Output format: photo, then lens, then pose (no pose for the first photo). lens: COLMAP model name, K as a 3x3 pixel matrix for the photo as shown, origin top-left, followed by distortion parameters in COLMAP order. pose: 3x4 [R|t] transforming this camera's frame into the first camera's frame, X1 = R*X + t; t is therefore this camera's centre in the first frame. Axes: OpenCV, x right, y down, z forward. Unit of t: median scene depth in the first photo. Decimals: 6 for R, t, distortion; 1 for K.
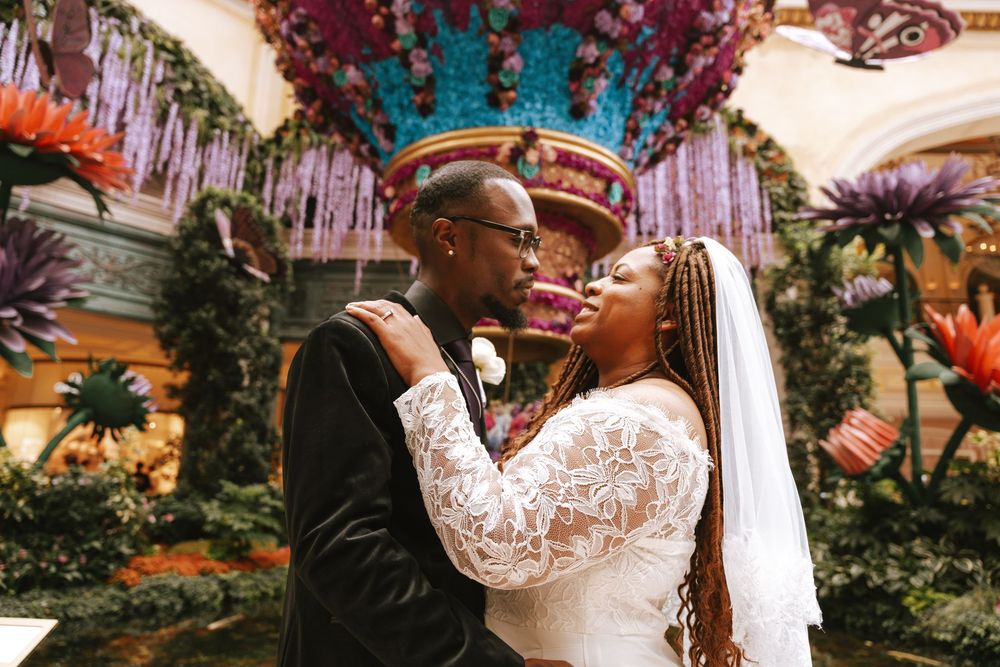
lens RADIAL K [[667.2, 0, 502.3], [0, 667.2, 335.7], [0, 0, 1]] dist [0.000170, -0.002057]
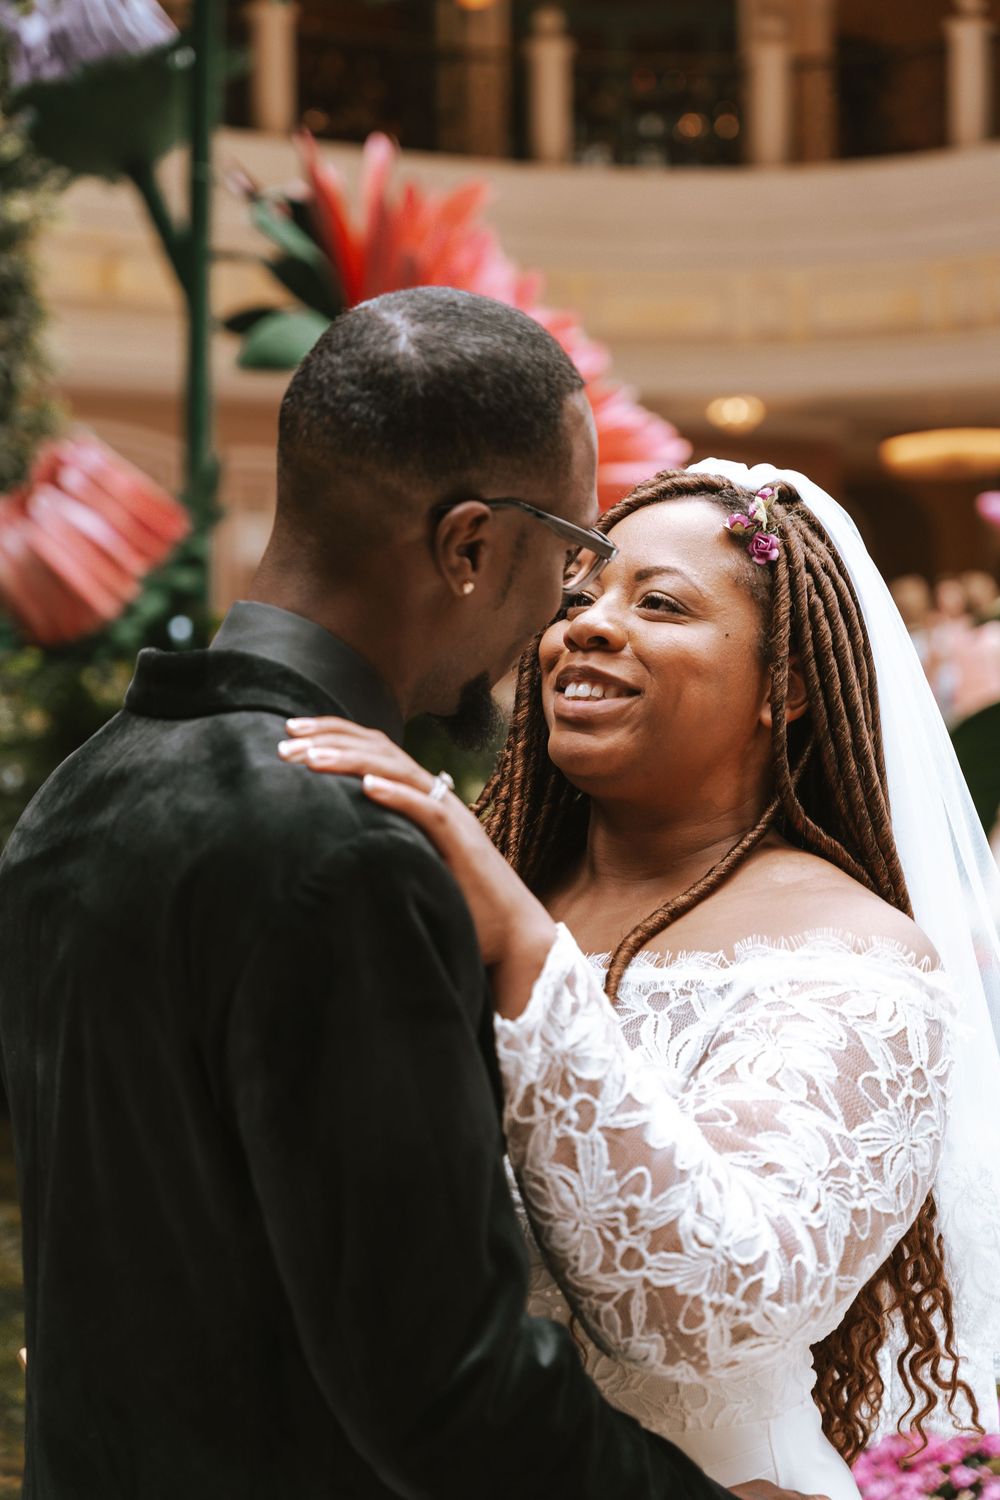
lens RADIAL K [[2544.5, 0, 503.9], [0, 2544.5, 758.9], [0, 0, 1]] dist [0.026395, 0.000000]
pose [[0.738317, -0.073076, 0.670483, -0.145908], [-0.116268, 0.965440, 0.233255, -0.051579], [-0.664356, -0.250172, 0.704304, -0.007987]]
